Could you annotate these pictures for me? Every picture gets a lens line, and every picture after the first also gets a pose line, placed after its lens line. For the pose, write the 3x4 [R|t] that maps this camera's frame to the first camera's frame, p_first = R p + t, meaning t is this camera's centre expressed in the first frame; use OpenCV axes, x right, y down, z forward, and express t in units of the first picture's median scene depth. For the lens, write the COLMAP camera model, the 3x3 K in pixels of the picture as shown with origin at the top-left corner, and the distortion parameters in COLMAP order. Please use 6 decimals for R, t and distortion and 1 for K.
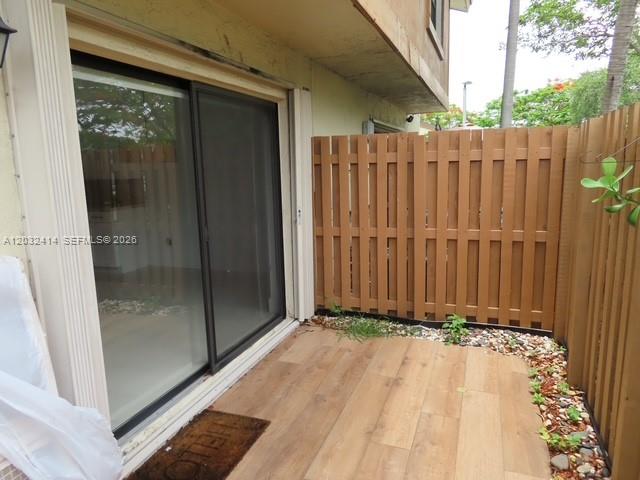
lens RADIAL K [[468.0, 0, 320.0], [0, 468.0, 240.0], [0, 0, 1]] dist [0.010039, 0.003894]
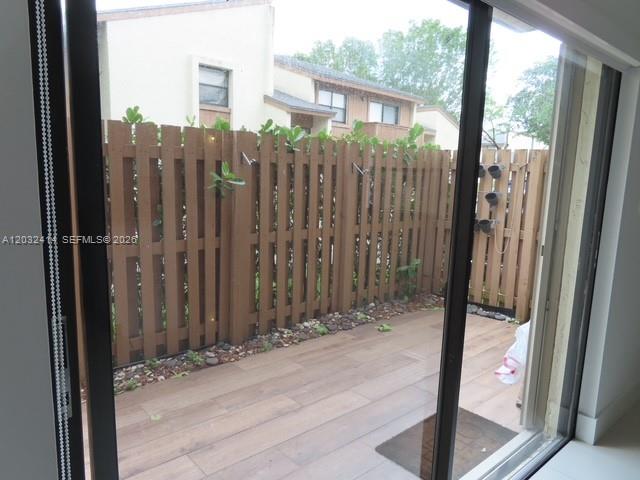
lens RADIAL K [[456.2, 0, 320.0], [0, 456.2, 240.0], [0, 0, 1]] dist [-0.010042, 0.001024]
pose [[-0.872320, -0.076599, 0.482898, -0.342124], [0.074159, 0.955497, 0.285528, -0.214403], [-0.483278, 0.284883, -0.827818, 1.401426]]
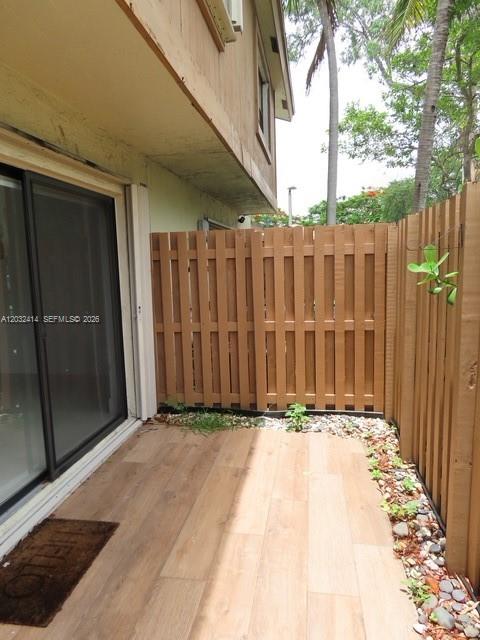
lens RADIAL K [[468.0, 0, 240.0], [0, 468.0, 320.0], [0, 0, 1]] dist [0.010039, 0.003894]
pose [[0.982331, -0.028211, 0.185014, -0.024650], [0.036902, 0.998363, -0.043698, 0.020036], [-0.183479, 0.049753, 0.981764, -0.005149]]
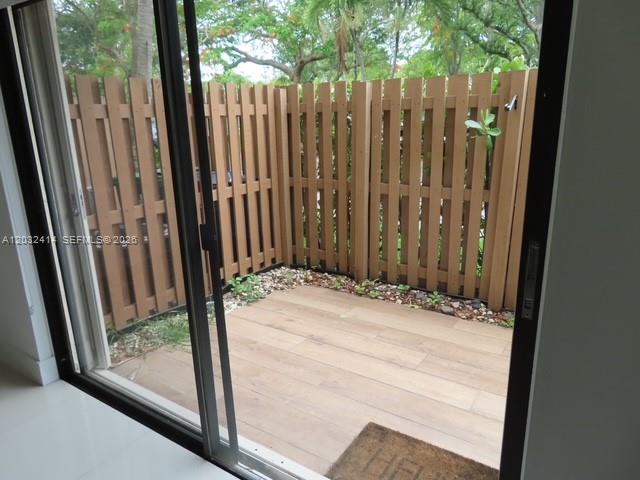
lens RADIAL K [[456.2, 0, 320.0], [0, 456.2, 240.0], [0, 0, 1]] dist [-0.010042, 0.001024]
pose [[0.240116, -0.237845, 0.941156, -0.689919], [0.180063, 0.963608, 0.197579, -0.088577], [-0.953898, 0.122025, 0.274205, 0.692121]]
